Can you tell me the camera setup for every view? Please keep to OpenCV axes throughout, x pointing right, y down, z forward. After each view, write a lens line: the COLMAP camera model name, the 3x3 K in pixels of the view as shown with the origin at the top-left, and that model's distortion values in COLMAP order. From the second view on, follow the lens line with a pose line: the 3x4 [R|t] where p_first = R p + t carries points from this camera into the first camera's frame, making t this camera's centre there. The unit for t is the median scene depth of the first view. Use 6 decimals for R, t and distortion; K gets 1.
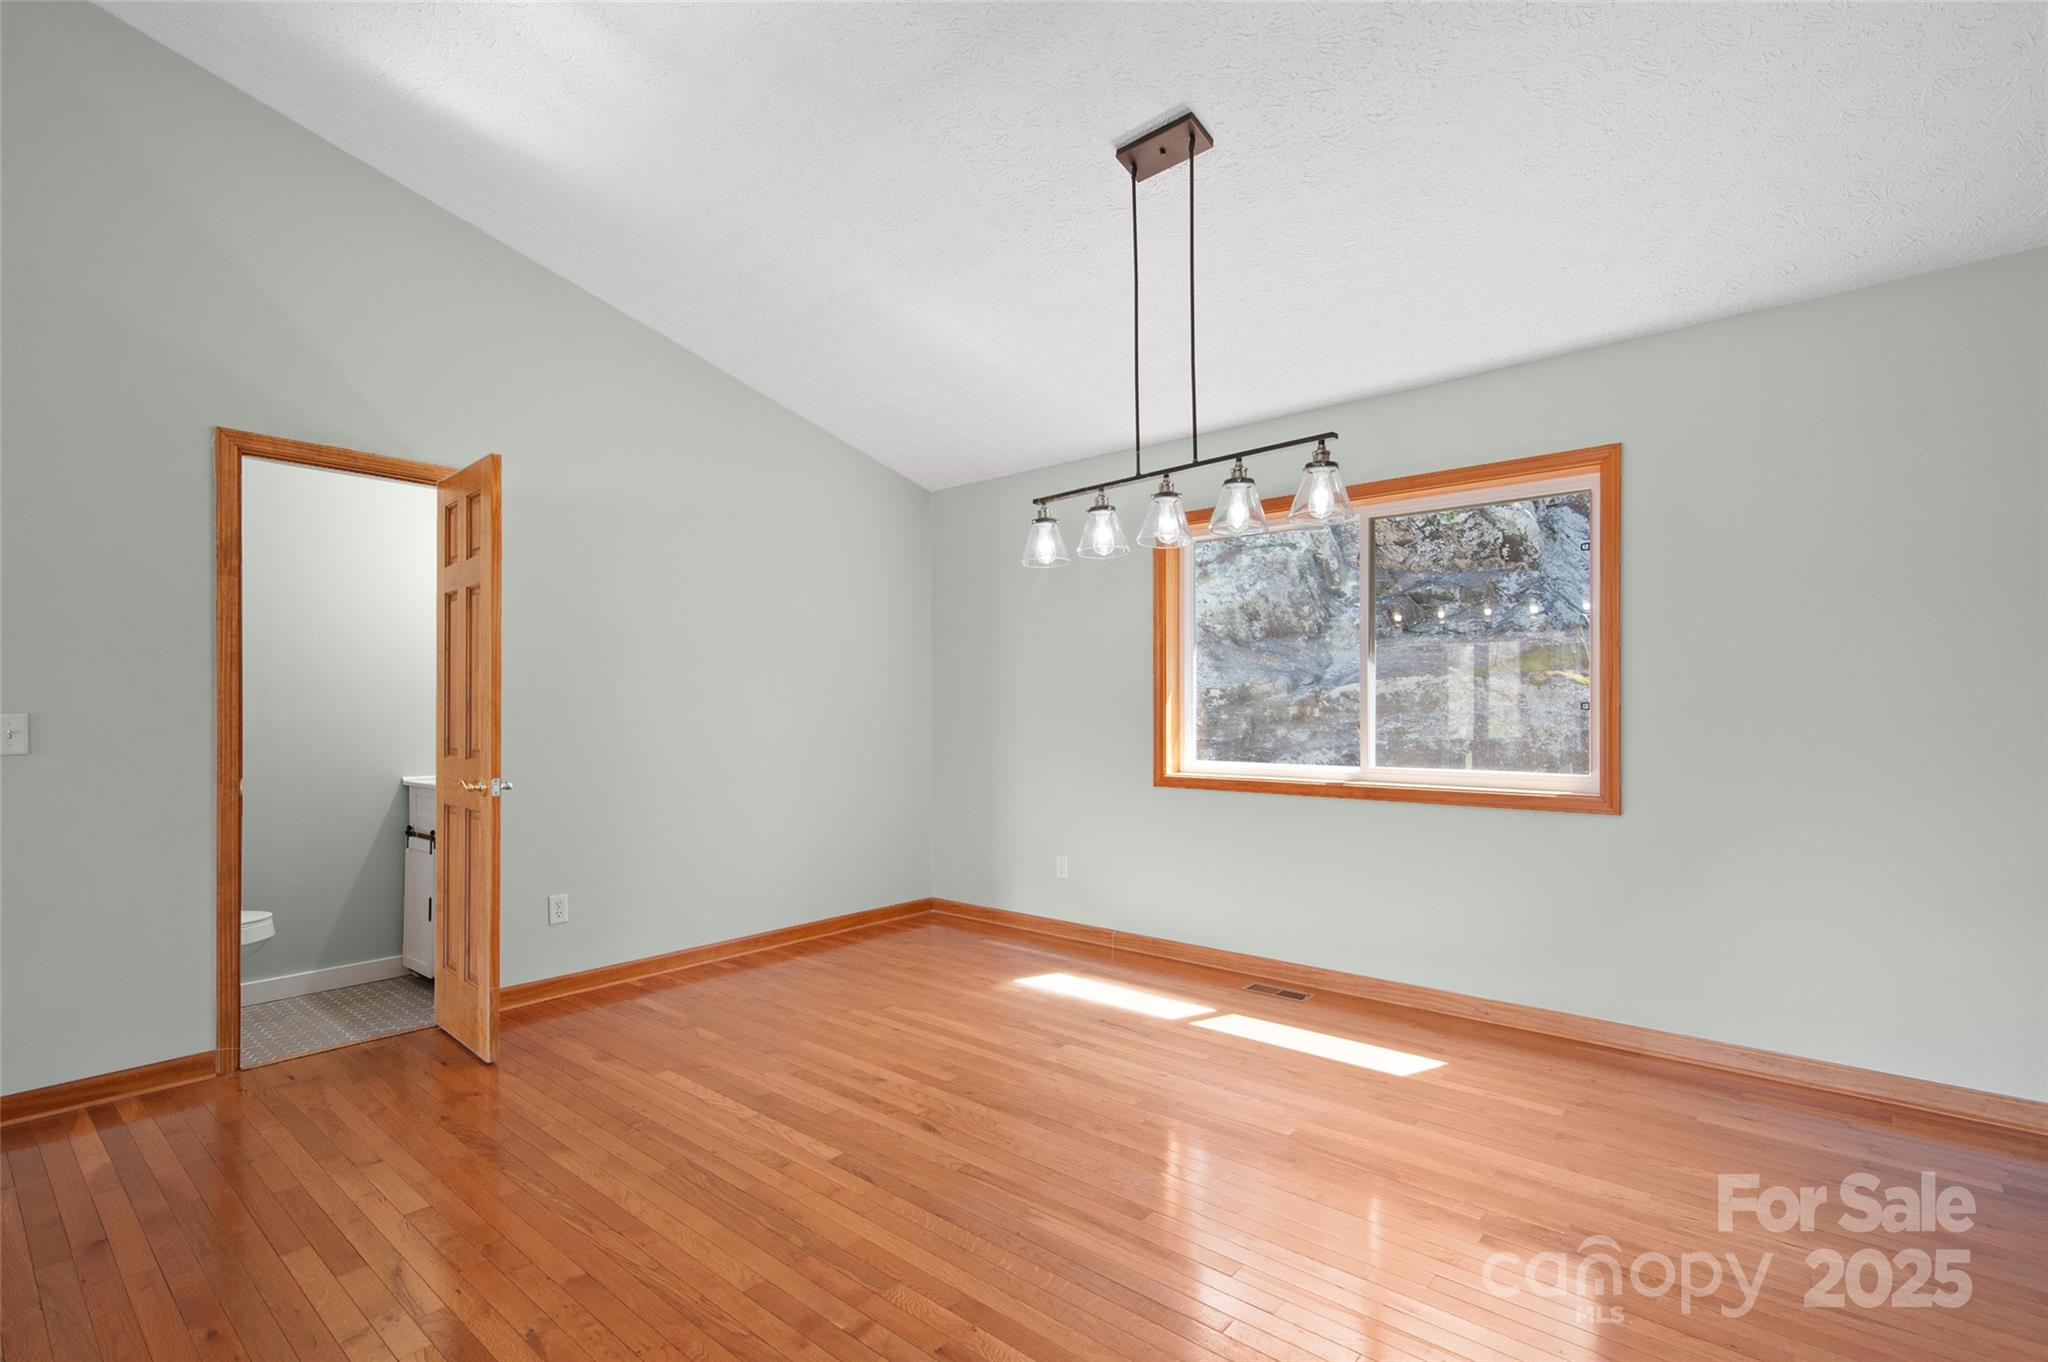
lens RADIAL K [[945.3, 0, 1024.9], [0, 945.3, 698.2], [0, 0, 1]] dist [0.010015, -0.000090]
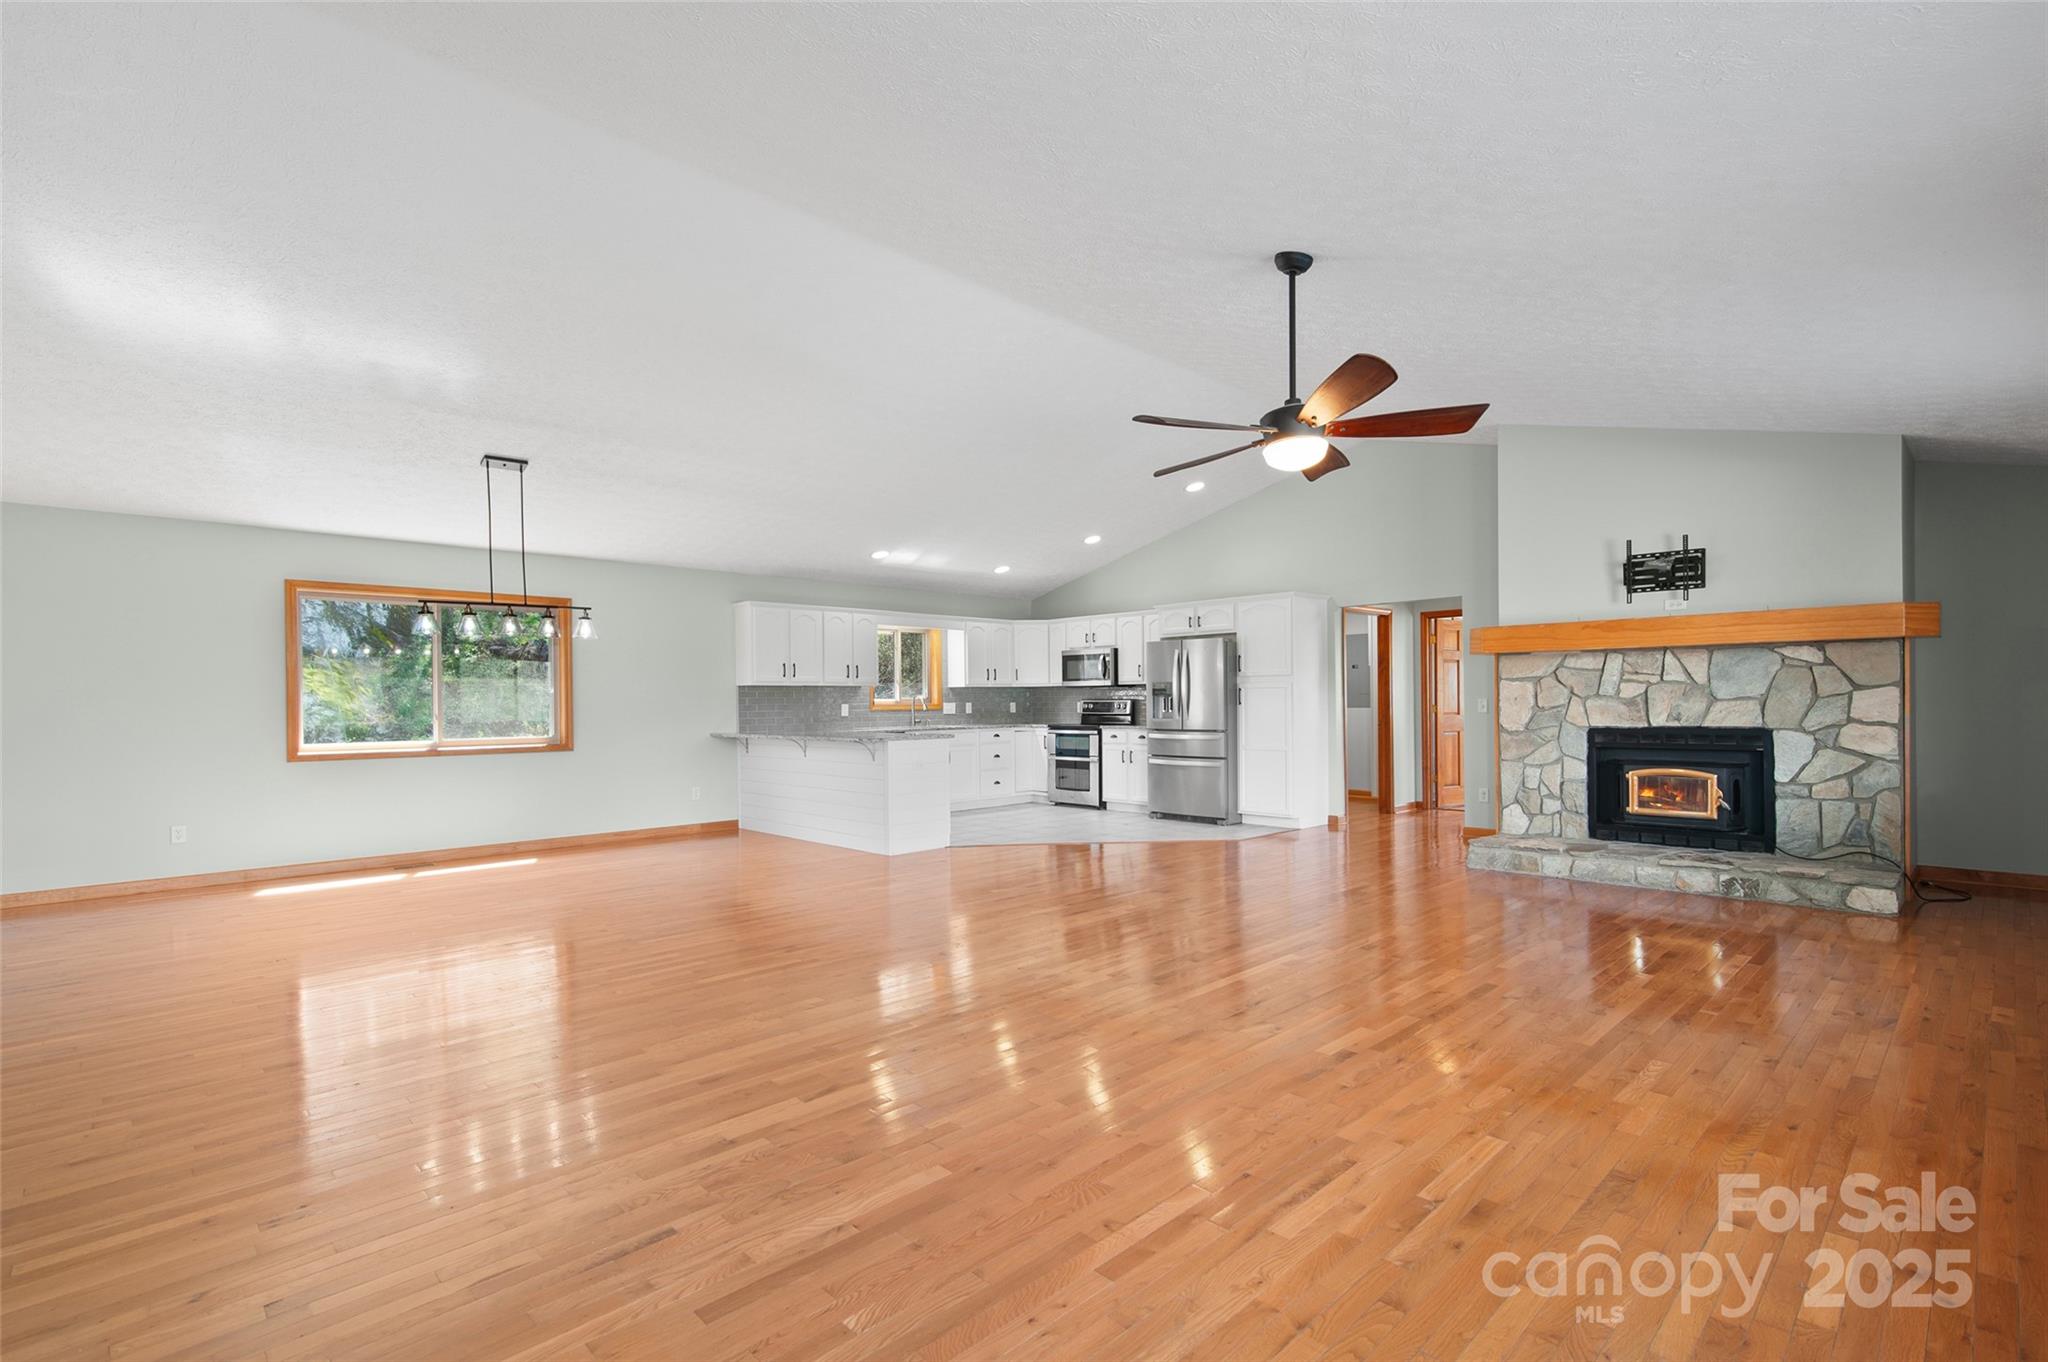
lens RADIAL K [[945.3, 0, 1024.9], [0, 945.3, 698.2], [0, 0, 1]] dist [0.010015, -0.000090]
pose [[0.089957, 0.004757, 0.995934, -1.449251], [-0.002661, 0.999986, -0.004536, -0.003492], [-0.995942, -0.002242, 0.089968, -0.322136]]
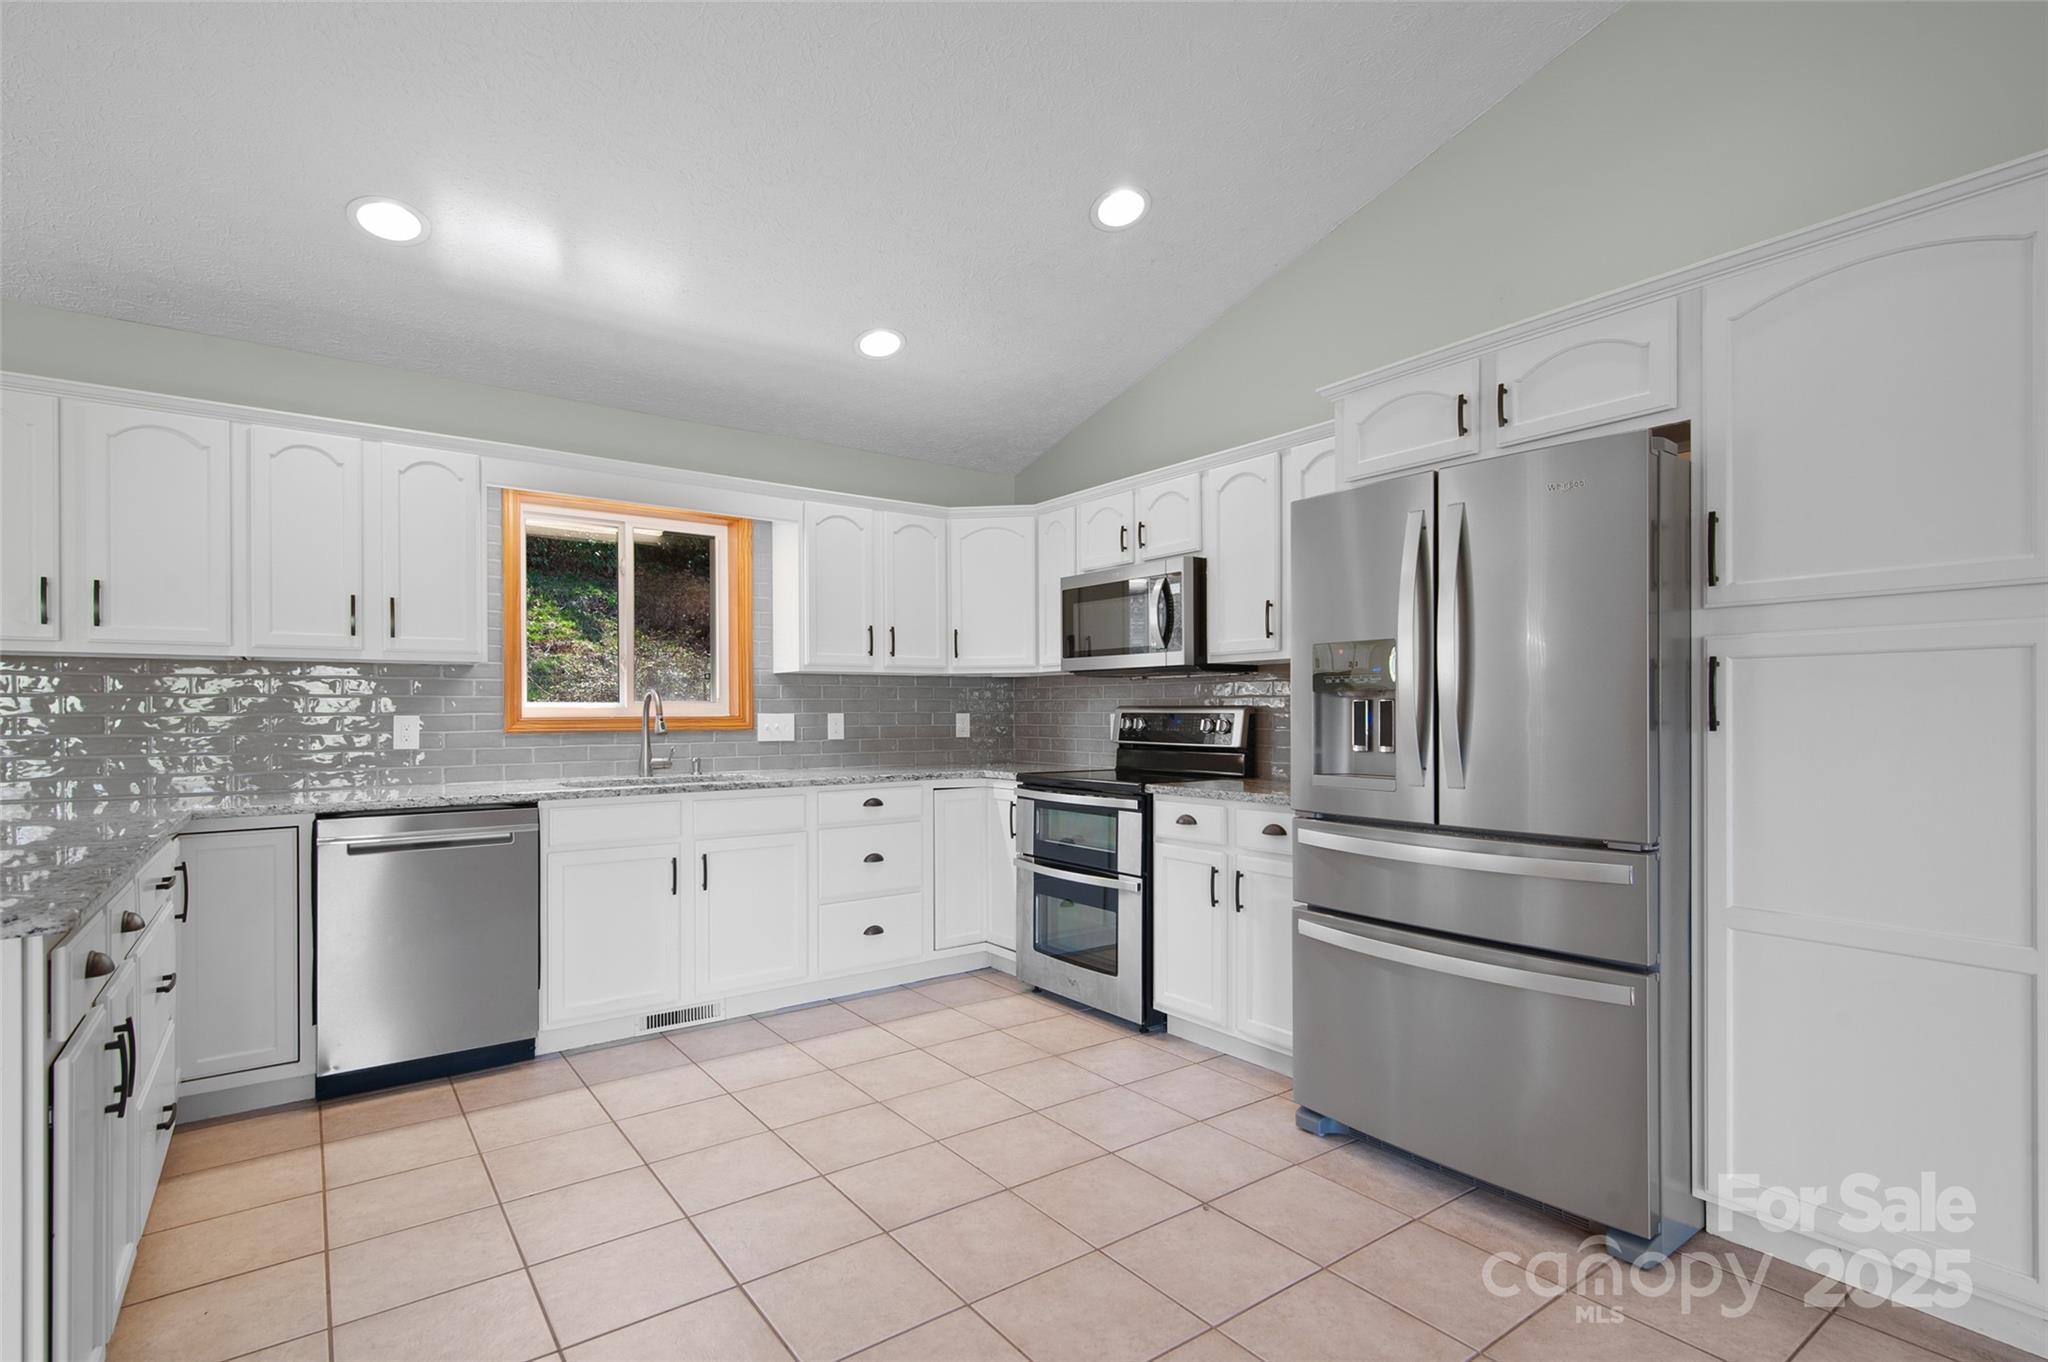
lens RADIAL K [[984.6, 0, 1020.9], [0, 984.6, 710.4], [0, 0, 1]] dist [0.001114, 0.000191]
pose [[0.226090, 0.002207, 0.974104, 0.289994], [-0.008564, 0.999963, -0.000278, -0.007549], [-0.974069, -0.008279, 0.226101, -0.386701]]
